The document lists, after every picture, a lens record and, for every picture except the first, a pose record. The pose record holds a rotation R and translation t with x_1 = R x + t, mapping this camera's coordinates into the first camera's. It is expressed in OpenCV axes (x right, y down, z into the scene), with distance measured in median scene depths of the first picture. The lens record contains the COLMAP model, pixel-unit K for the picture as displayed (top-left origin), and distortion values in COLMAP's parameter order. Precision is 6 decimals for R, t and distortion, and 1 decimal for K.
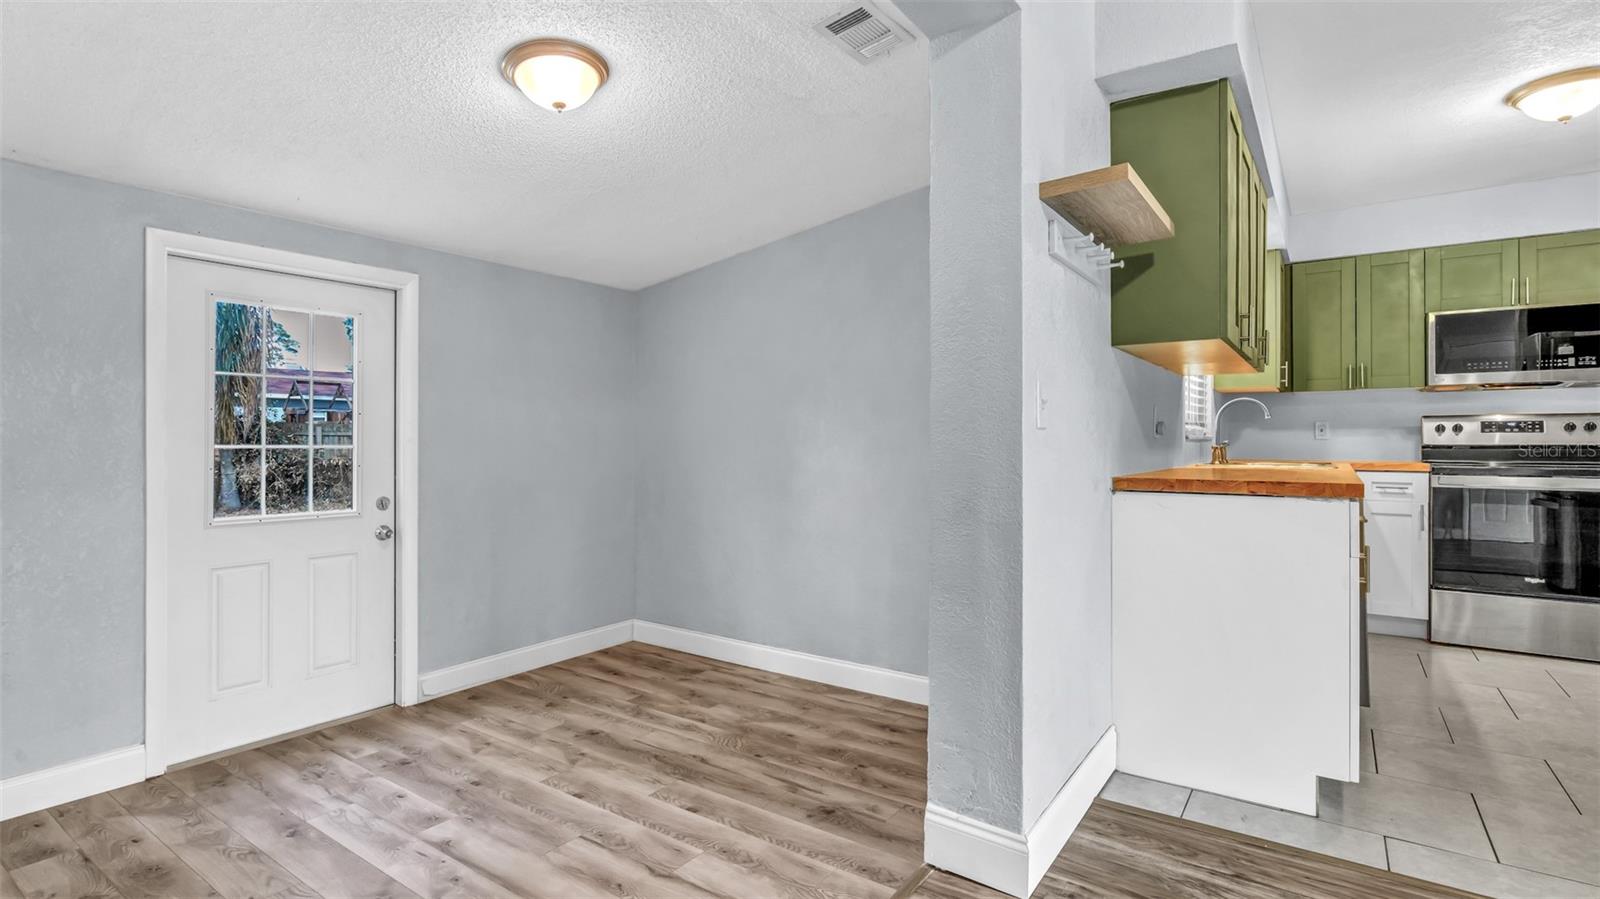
lens RADIAL K [[761.3, 0, 802.6], [0, 761.3, 444.8], [0, 0, 1]] dist [-0.009198, 0.003980]
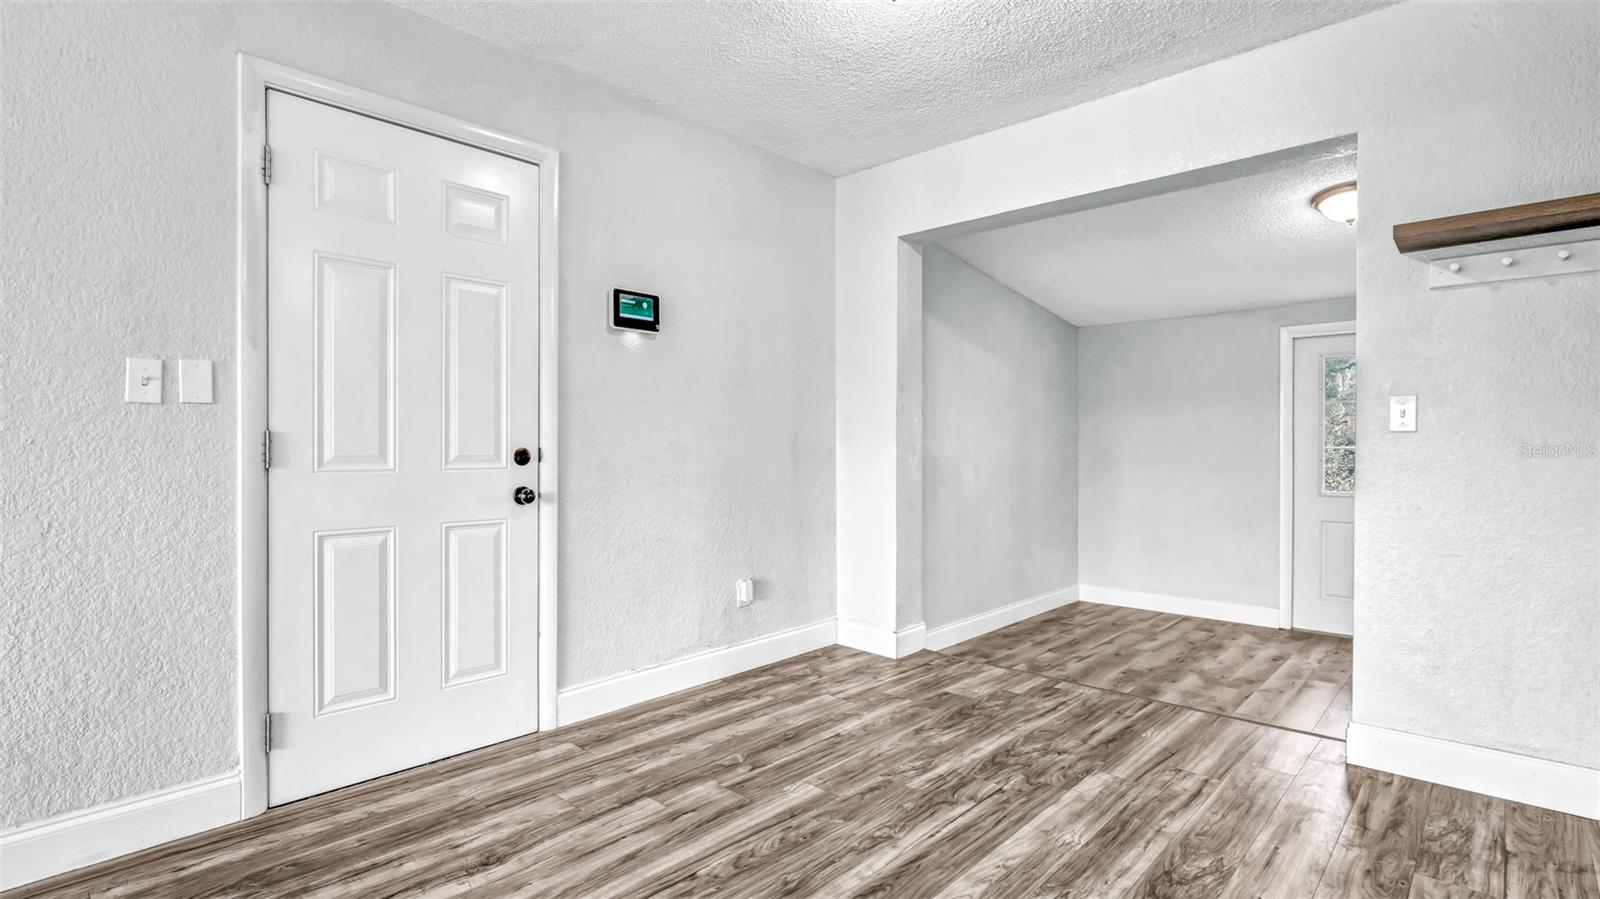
lens RADIAL K [[761.3, 0, 811.8], [0, 761.3, 454.7], [0, 0, 1]] dist [-0.009198, 0.003980]
pose [[-0.125219, 0.011405, -0.992064, 0.722830], [-0.006017, 0.999907, 0.012255, 0.003526], [0.992111, 0.007504, -0.125139, 0.069355]]
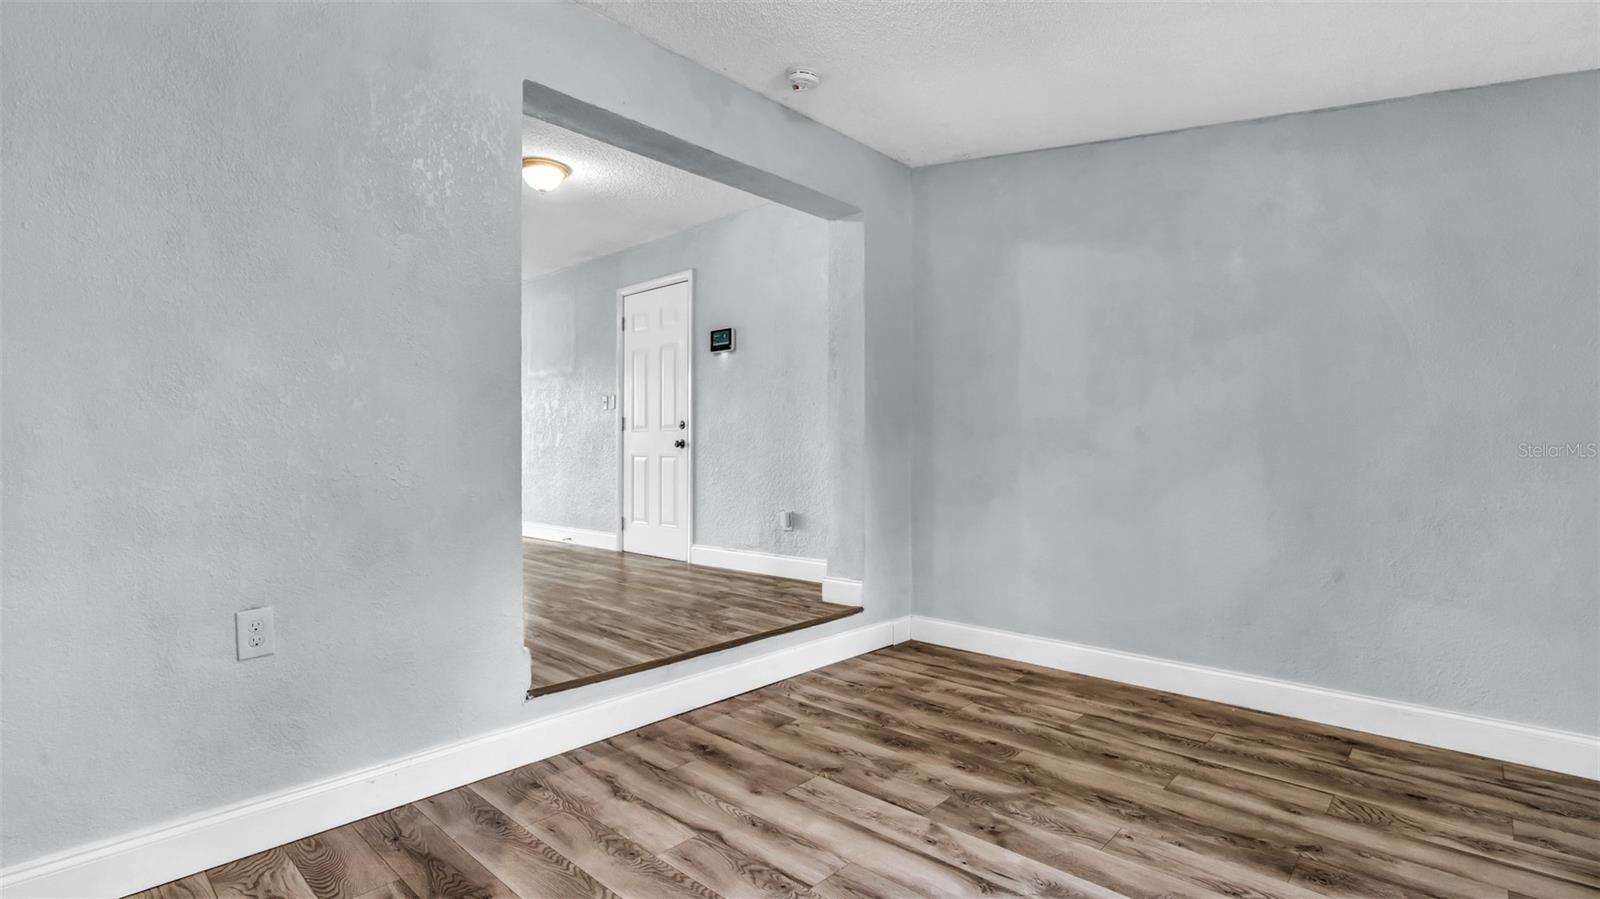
lens RADIAL K [[761.3, 0, 814.1], [0, 761.3, 444.7], [0, 0, 1]] dist [-0.009198, 0.003980]
pose [[-0.992530, -0.000173, 0.122004, -0.218627], [-0.000489, 0.999997, -0.002564, 0.049637], [-0.122003, -0.002605, -0.992526, 0.981061]]
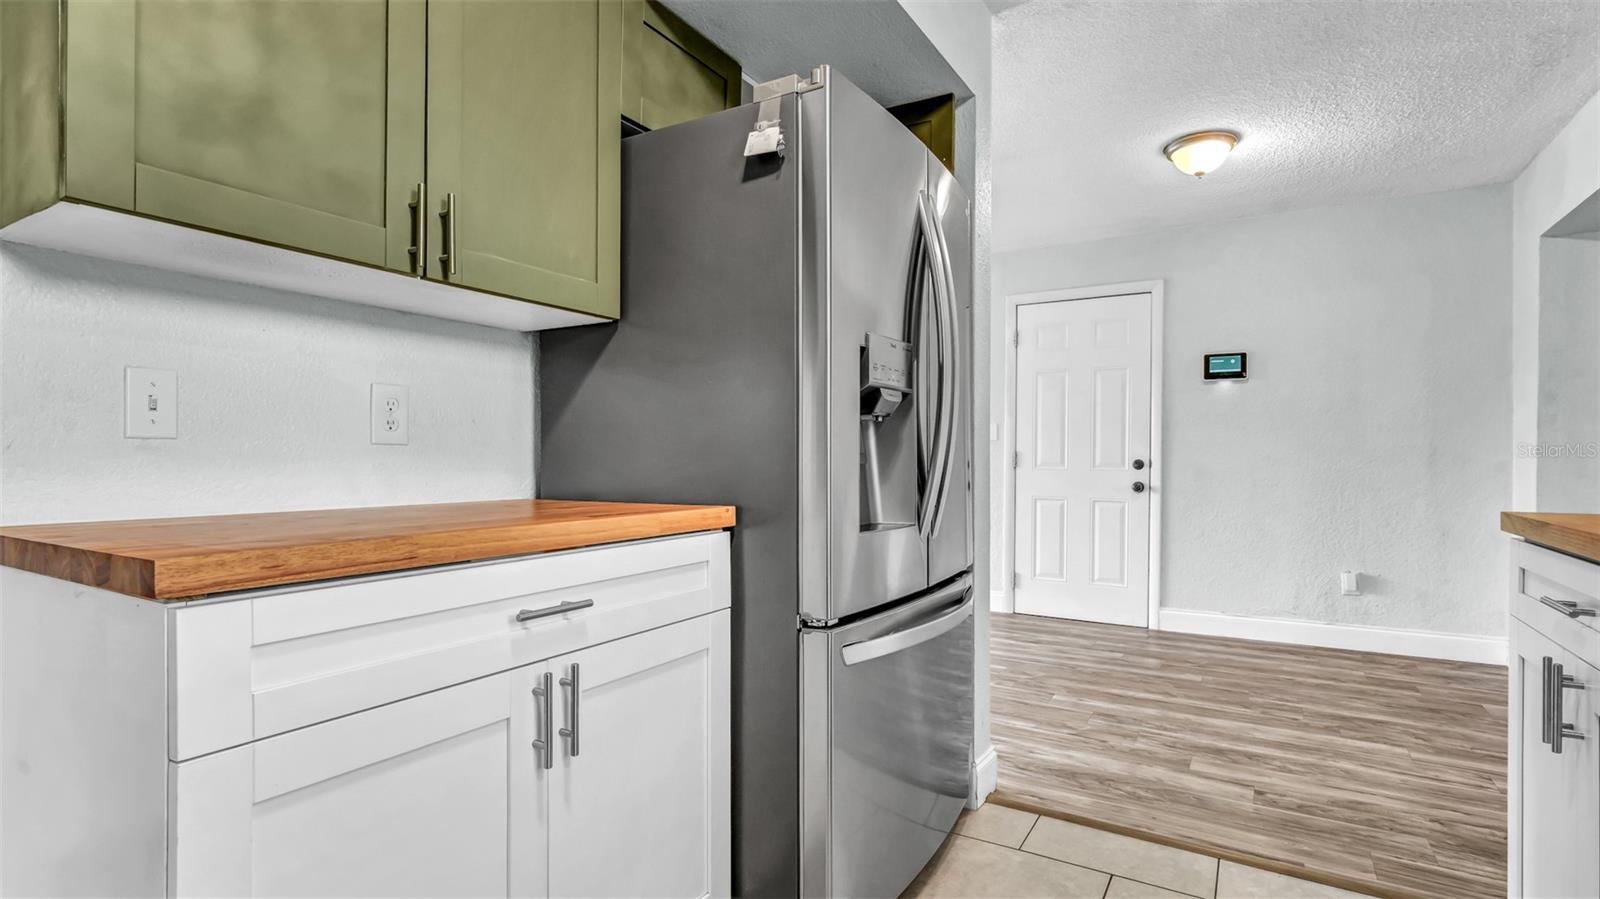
lens RADIAL K [[761.3, 0, 800.2], [0, 761.3, 458.4], [0, 0, 1]] dist [-0.009198, 0.003980]
pose [[-0.997005, -0.005103, -0.077168, 0.695912], [-0.005775, 0.999947, 0.008485, -0.000698], [0.077120, 0.008905, -0.996982, 0.773083]]
